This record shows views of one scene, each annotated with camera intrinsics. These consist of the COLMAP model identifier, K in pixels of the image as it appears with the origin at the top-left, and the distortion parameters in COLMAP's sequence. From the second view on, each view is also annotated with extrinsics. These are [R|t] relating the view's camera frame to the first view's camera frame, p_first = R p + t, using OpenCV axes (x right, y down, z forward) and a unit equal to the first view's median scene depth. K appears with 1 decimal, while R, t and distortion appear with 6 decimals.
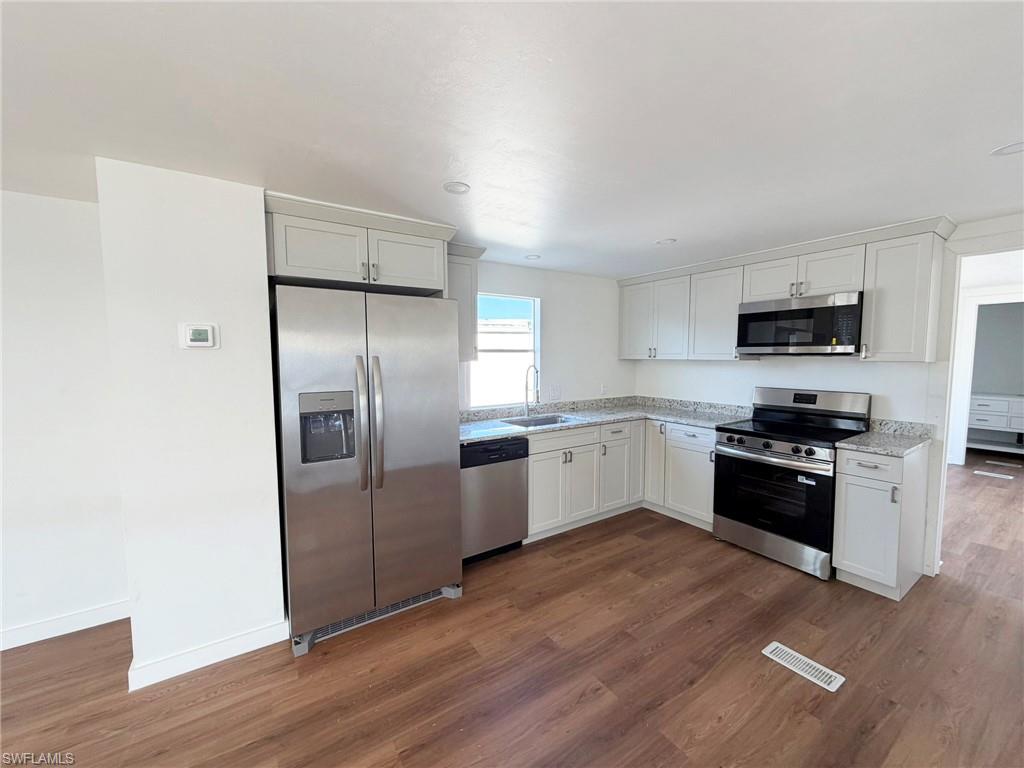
lens RADIAL K [[407.3, 0, 508.1], [0, 407.3, 385.8], [0, 0, 1]] dist [-0.000425, -0.000253]
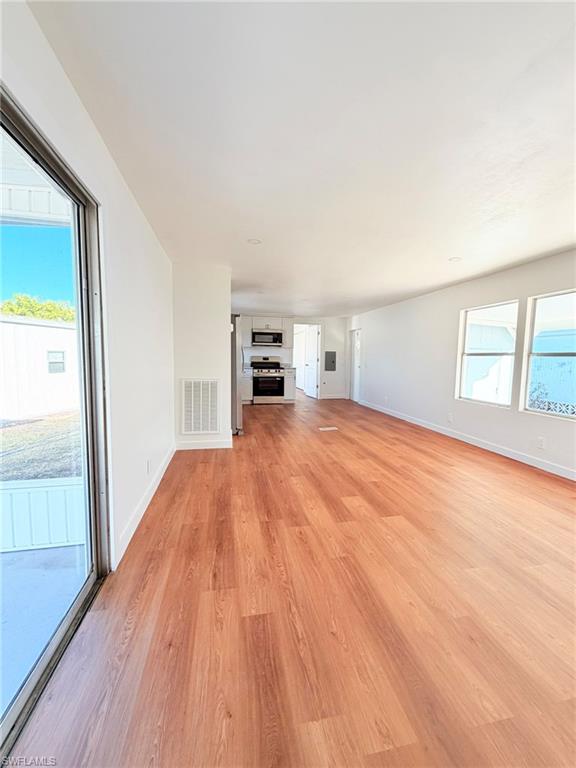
lens RADIAL K [[305.5, 0, 287.8], [0, 305.5, 383.2], [0, 0, 1]] dist [-0.000425, -0.000253]
pose [[0.378274, -0.073603, 0.922763, -1.851821], [0.056291, 0.996818, 0.056434, 0.118815], [-0.923980, 0.030596, 0.381214, -0.158277]]
